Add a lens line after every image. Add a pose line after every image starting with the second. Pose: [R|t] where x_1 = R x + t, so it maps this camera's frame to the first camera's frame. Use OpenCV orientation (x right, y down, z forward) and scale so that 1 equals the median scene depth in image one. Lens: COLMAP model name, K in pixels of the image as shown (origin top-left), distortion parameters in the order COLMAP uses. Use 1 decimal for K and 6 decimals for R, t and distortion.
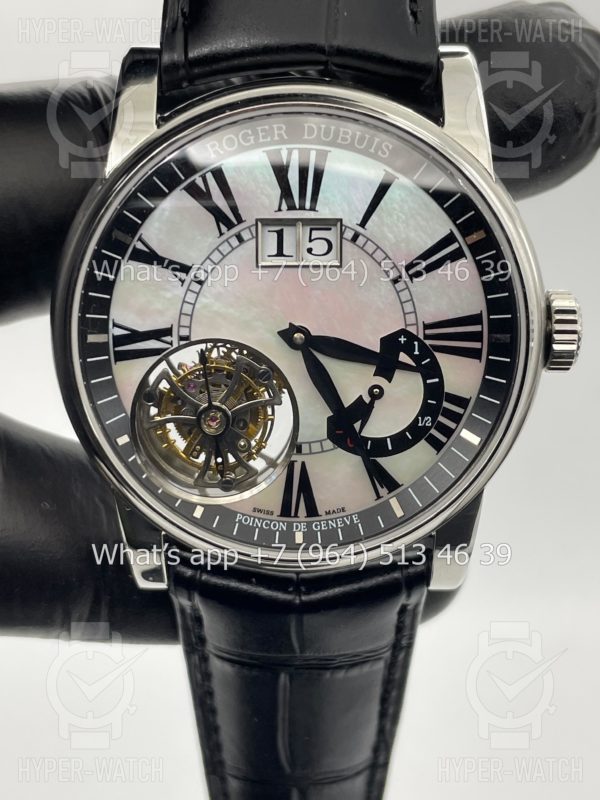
lens RADIAL K [[1259.3, 0, 300.0], [0, 1259.3, 400.0], [0, 0, 1]] dist [0.179011, -0.997745]
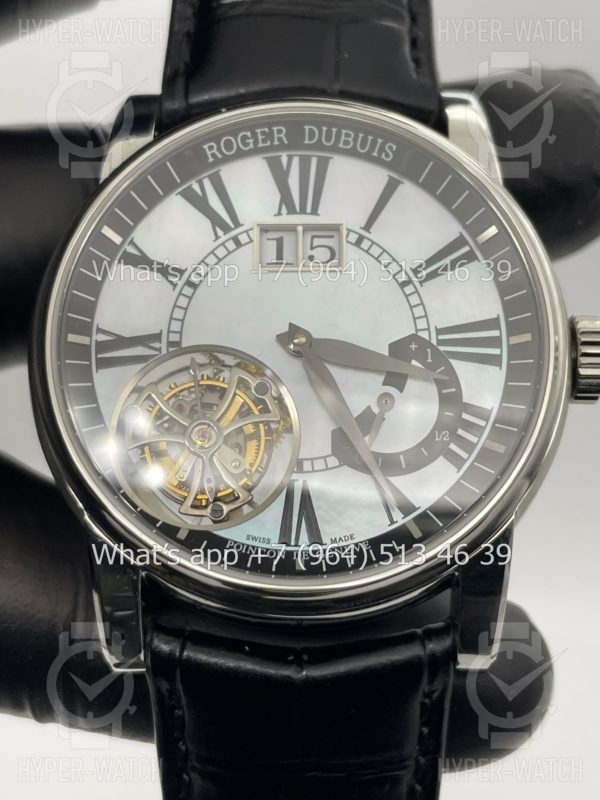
lens RADIAL K [[1259.3, 0, 300.0], [0, 1259.3, 400.0], [0, 0, 1]] dist [0.179011, -0.997745]
pose [[0.999944, -0.003766, -0.009914, 0.008238], [-0.000397, 0.920875, -0.389858, 0.344191], [0.010598, 0.389840, 0.920822, 0.176963]]
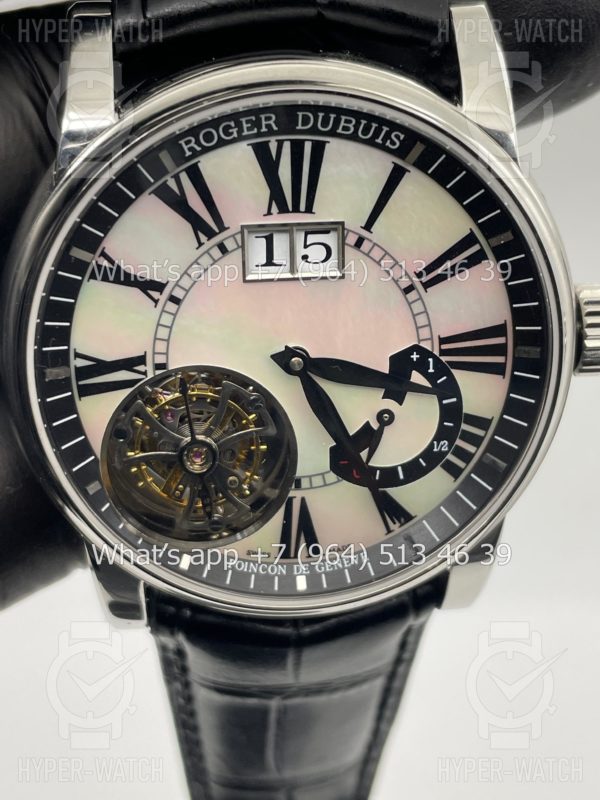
lens RADIAL K [[1259.3, 0, 300.0], [0, 1259.3, 400.0], [0, 0, 1]] dist [0.179011, -0.997745]
pose [[0.995902, -0.045112, 0.078383, -0.066043], [0.032977, 0.988174, 0.149746, -0.150902], [-0.084211, -0.146547, 0.985613, 0.154125]]
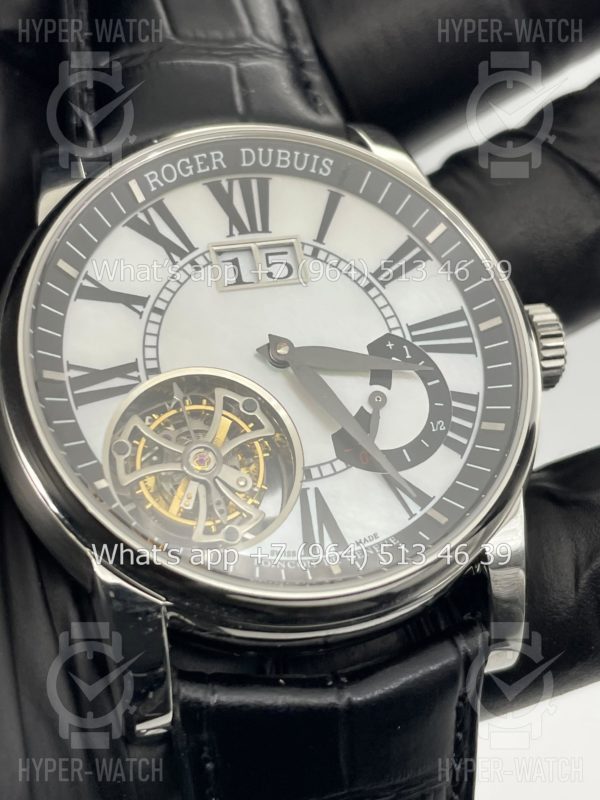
lens RADIAL K [[1259.3, 0, 300.0], [0, 1259.3, 400.0], [0, 0, 1]] dist [0.179011, -0.997745]
pose [[0.959107, -0.129087, 0.251893, -0.215573], [0.242830, 0.832504, -0.497967, 0.422911], [-0.145421, 0.538771, 0.829806, 0.279129]]
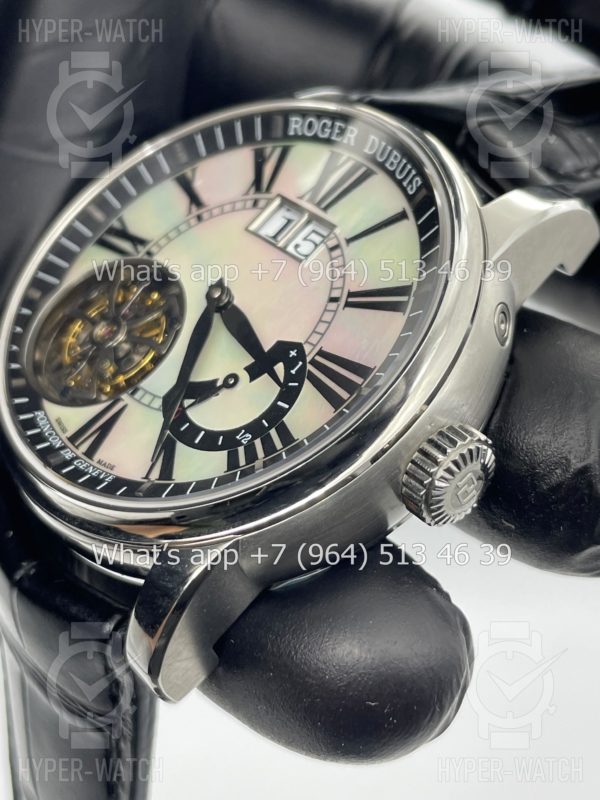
lens RADIAL K [[1259.3, 0, 300.0], [0, 1259.3, 400.0], [0, 0, 1]] dist [0.179011, -0.997745]
pose [[0.634360, 0.444899, -0.632181, 0.642613], [-0.725191, 0.625730, -0.287331, 0.215511], [0.267741, 0.640723, 0.719575, 0.407426]]
